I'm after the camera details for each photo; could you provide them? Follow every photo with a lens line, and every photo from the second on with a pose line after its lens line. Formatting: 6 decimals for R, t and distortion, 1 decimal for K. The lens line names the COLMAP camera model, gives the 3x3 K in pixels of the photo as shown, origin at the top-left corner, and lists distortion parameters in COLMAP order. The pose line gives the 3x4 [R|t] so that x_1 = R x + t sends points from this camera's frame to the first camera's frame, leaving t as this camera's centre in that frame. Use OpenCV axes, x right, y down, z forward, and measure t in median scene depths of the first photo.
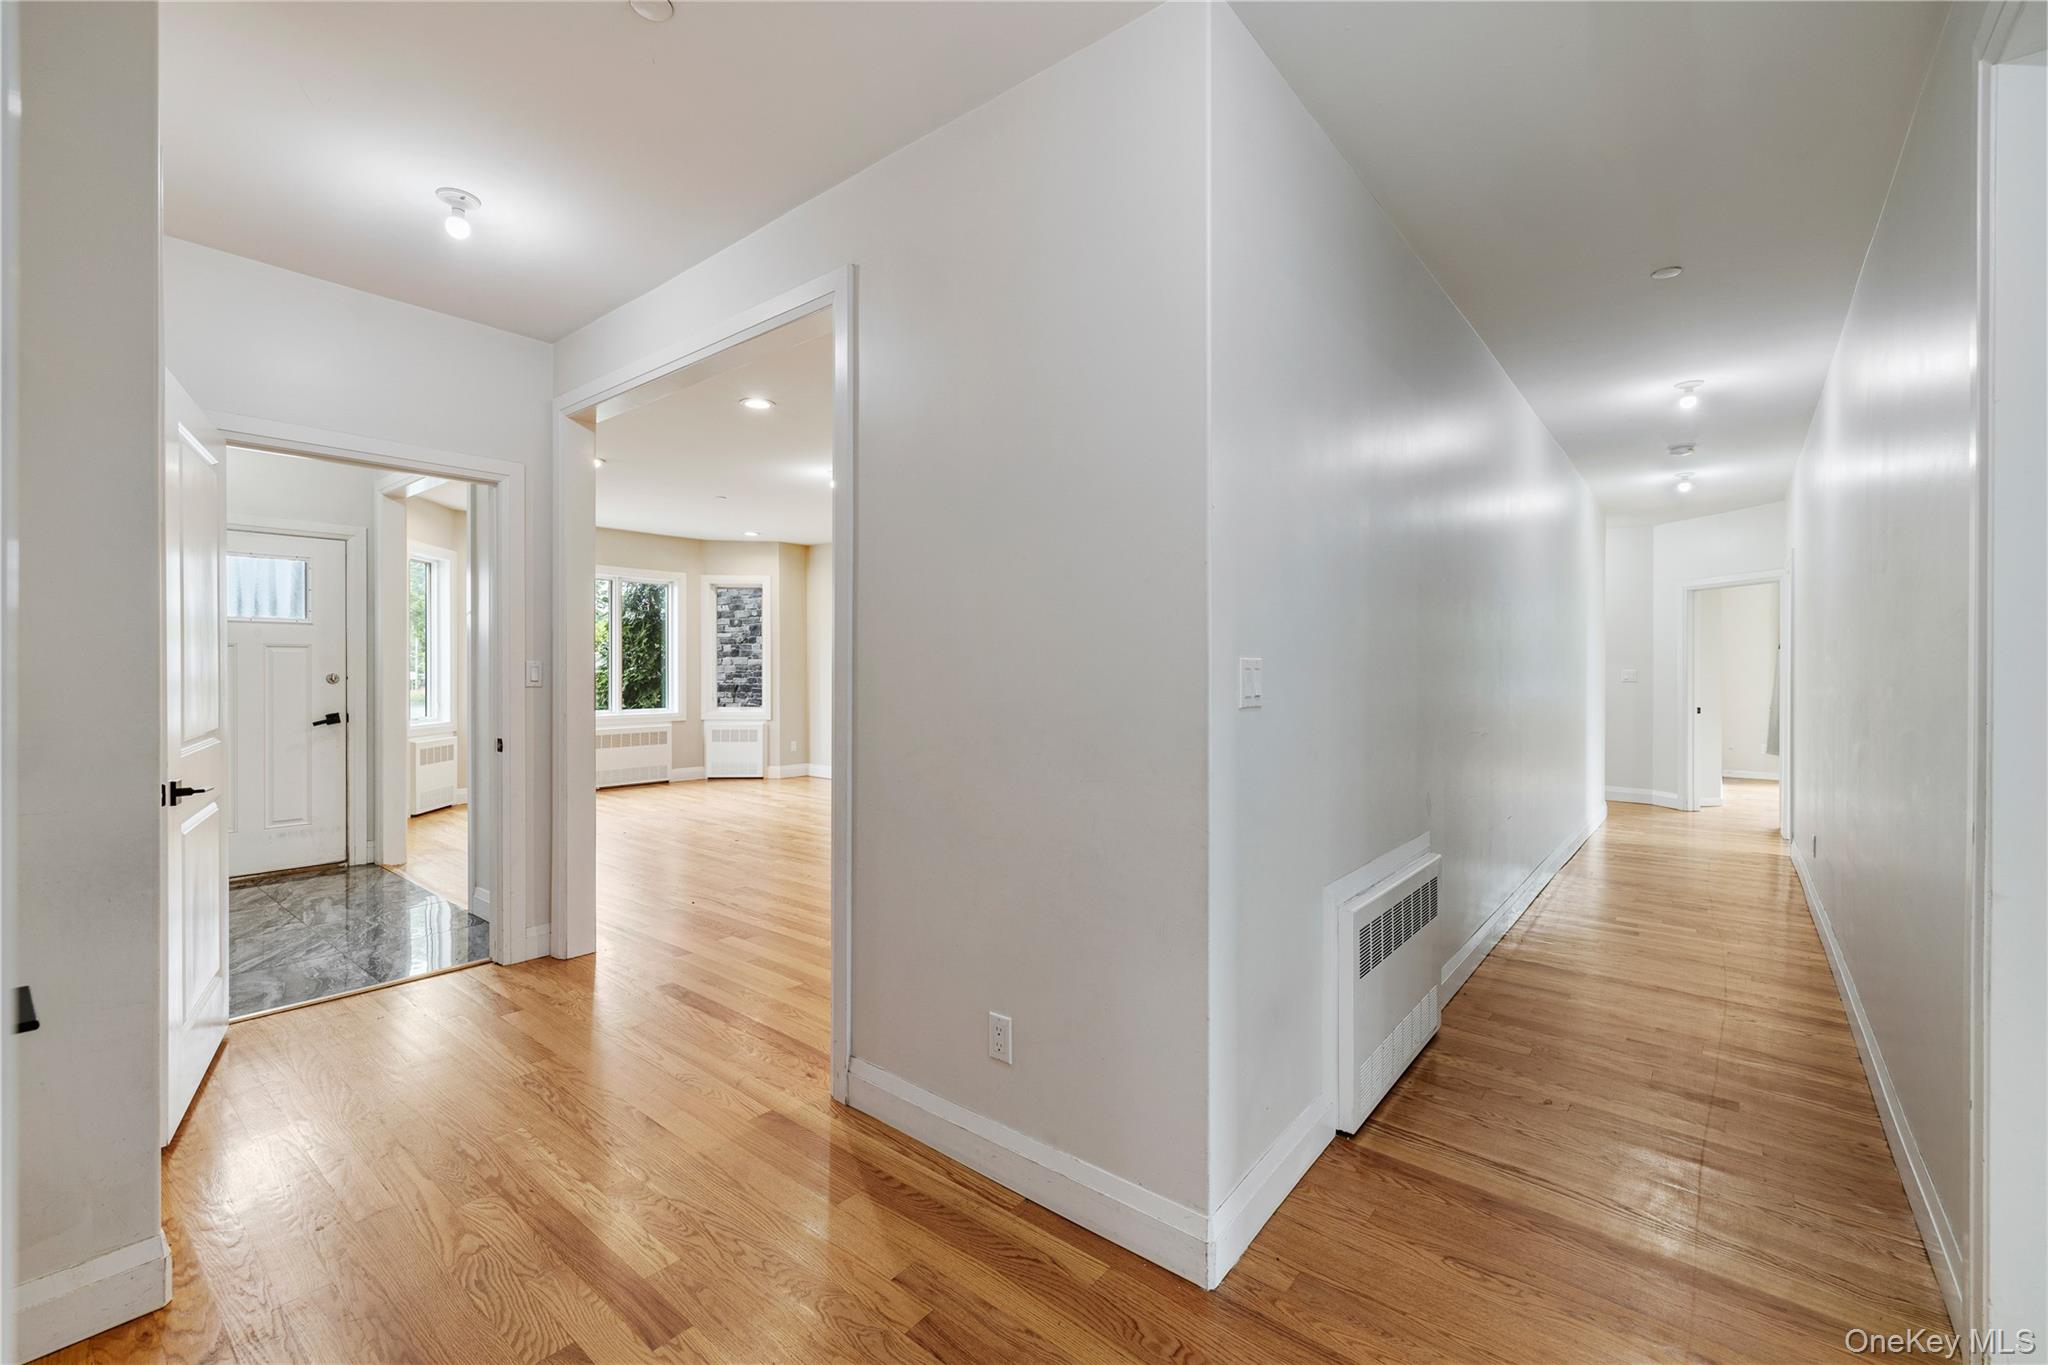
lens RADIAL K [[854.7, 0, 1007.1], [0, 854.7, 670.8], [0, 0, 1]] dist [0.000404, 0.000489]
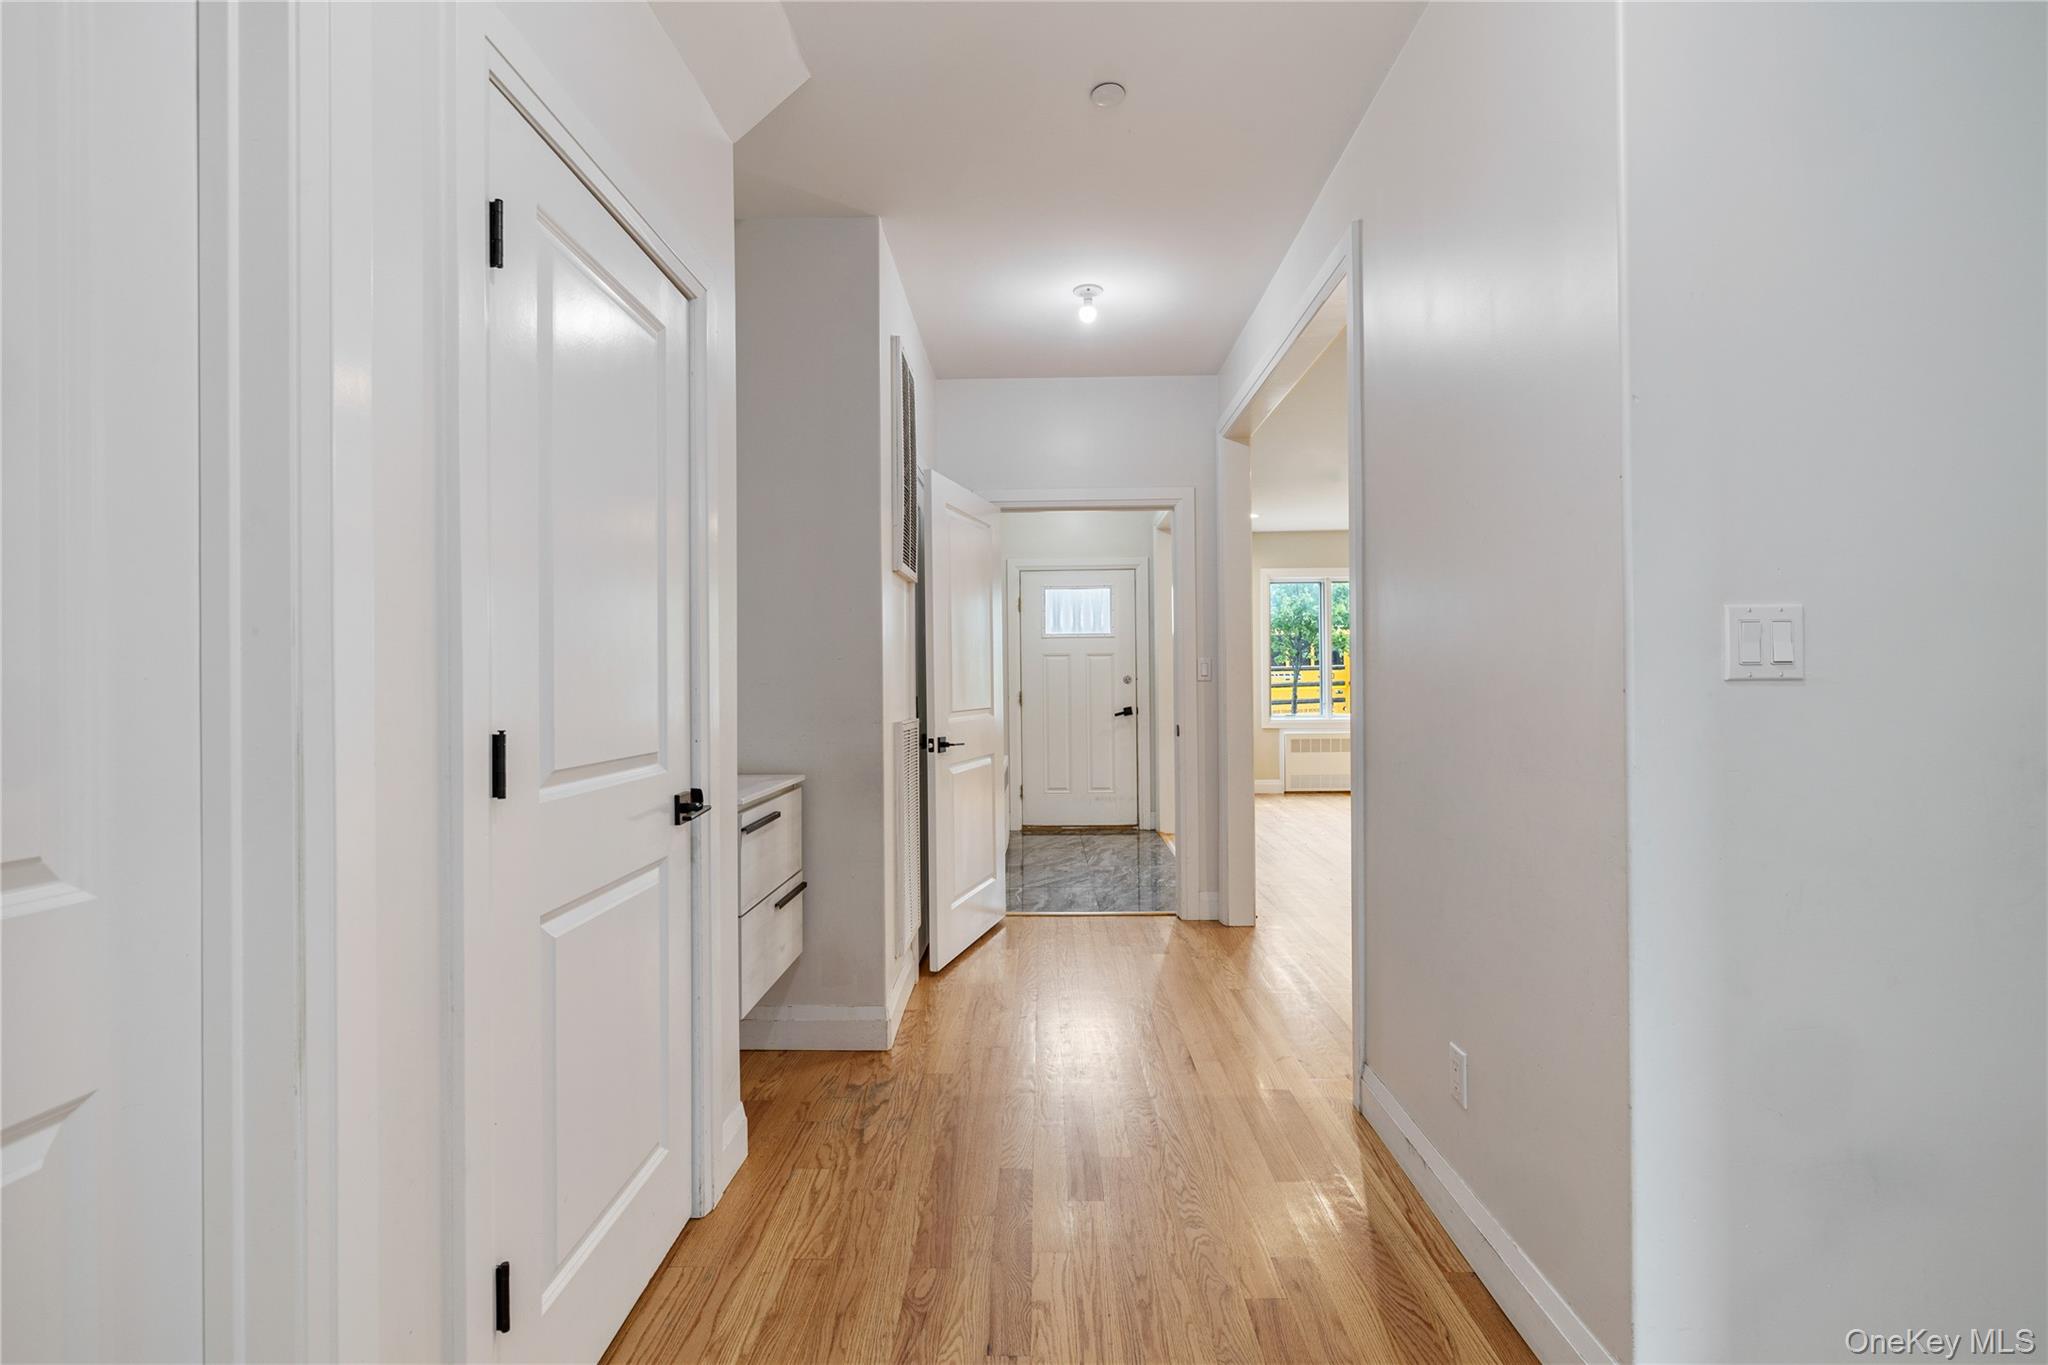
lens RADIAL K [[911.7, 0, 1024.0], [0, 911.7, 682.5], [0, 0, 1]] dist [0.000116, 0.000103]
pose [[0.623652, -0.006858, -0.781672, 0.244532], [0.008624, 0.999961, -0.001893, 0.021082], [0.781655, -0.005560, 0.623686, 0.056366]]
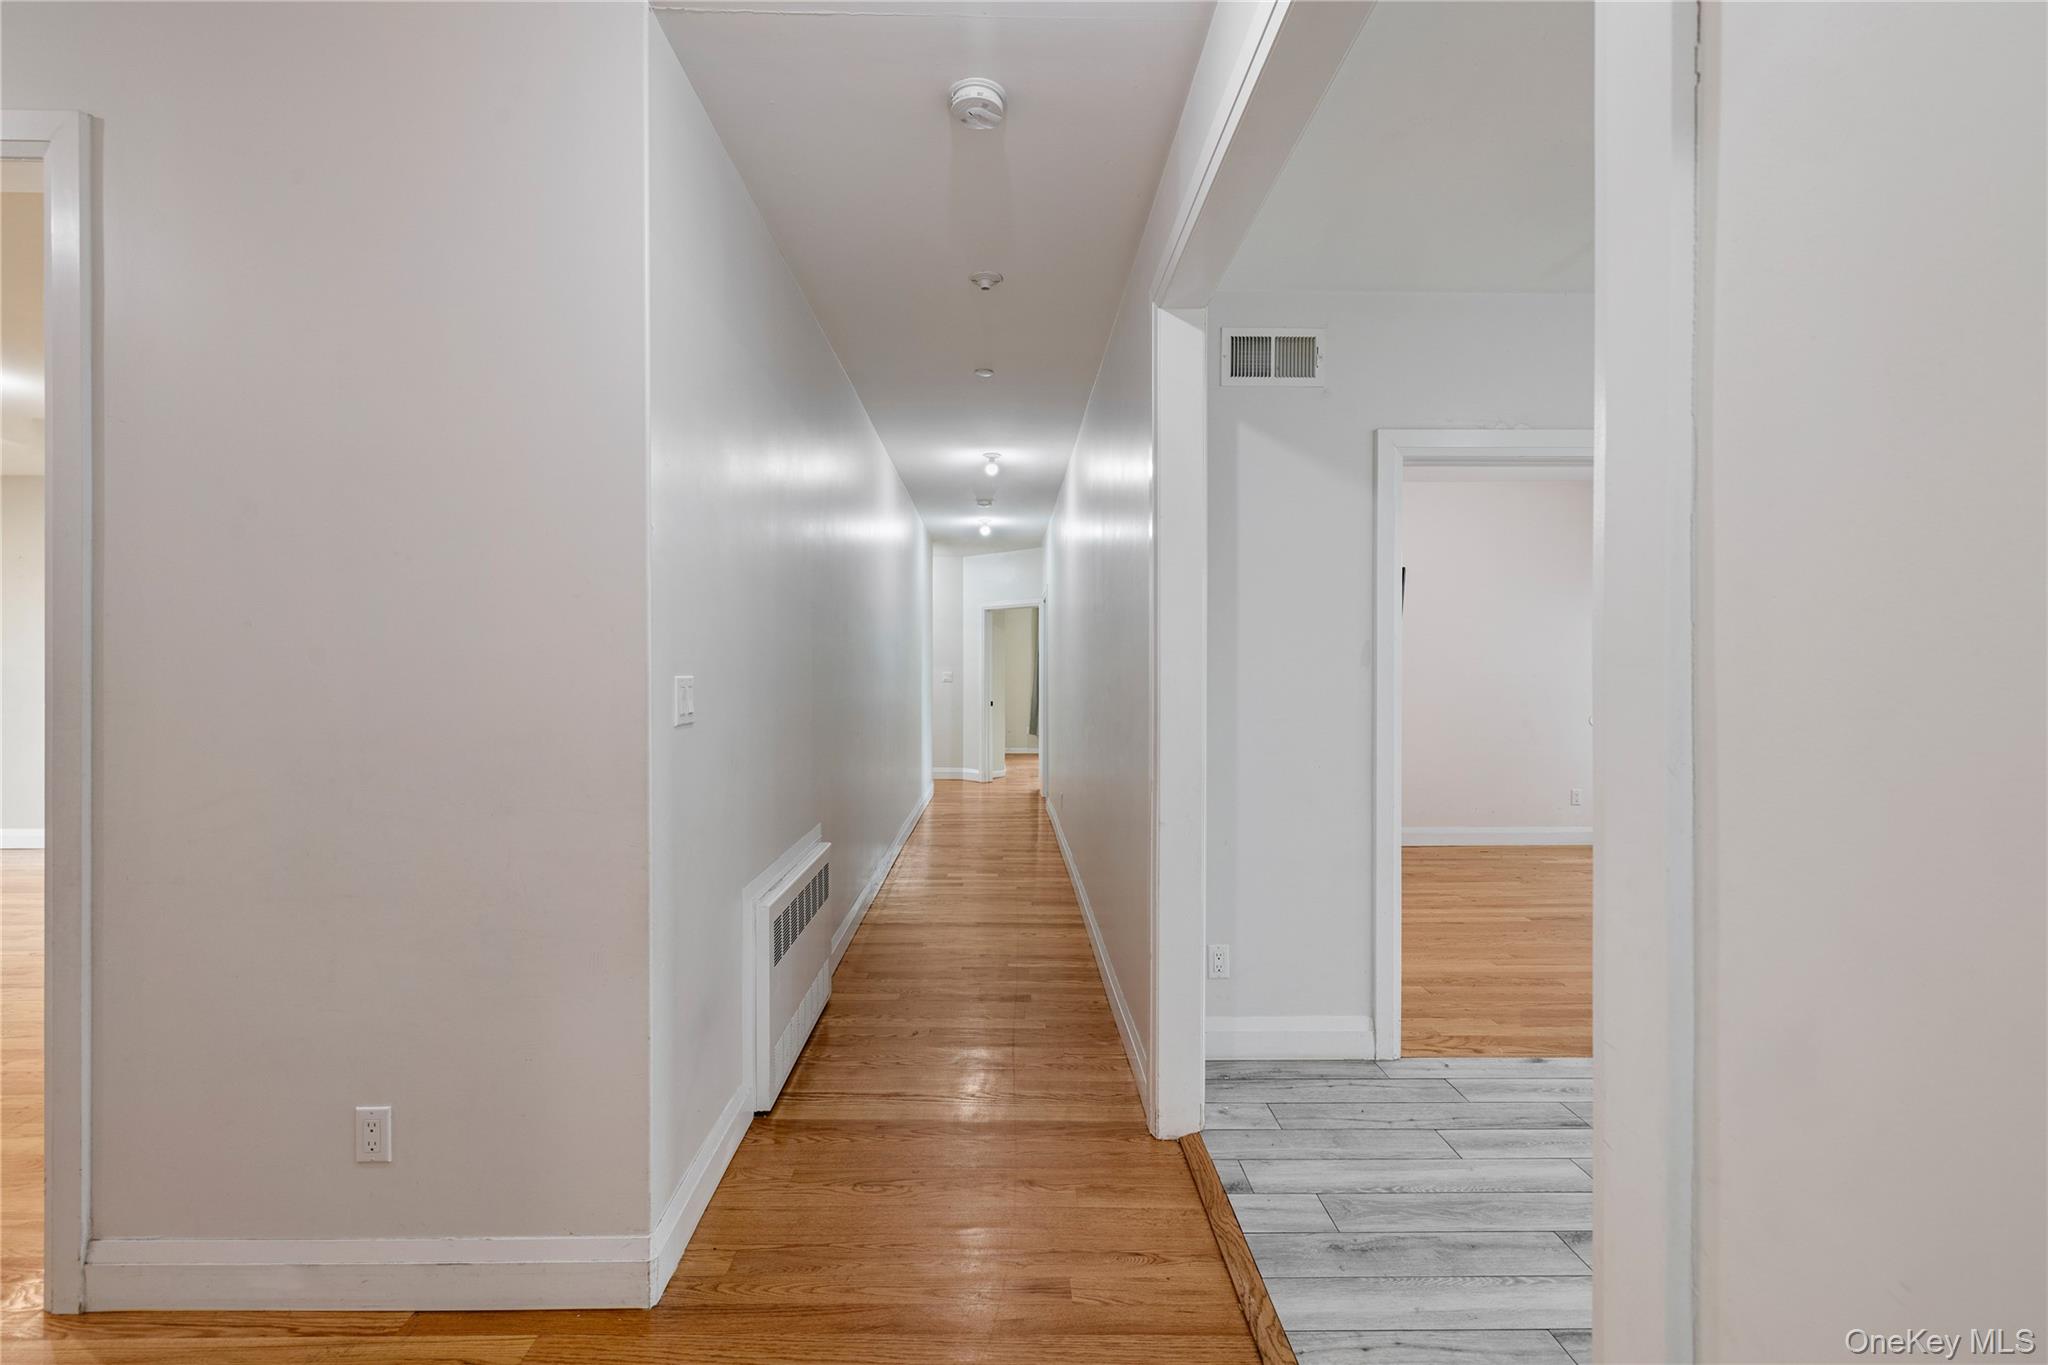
lens RADIAL K [[861.0, 0, 1012.3], [0, 861.0, 669.9], [0, 0, 1]] dist [-0.000365, 0.000309]
pose [[0.759311, -0.000577, 0.650727, -0.045706], [0.001621, 0.999998, -0.001005, -0.010934], [-0.650726, 0.001818, 0.759311, -0.021219]]
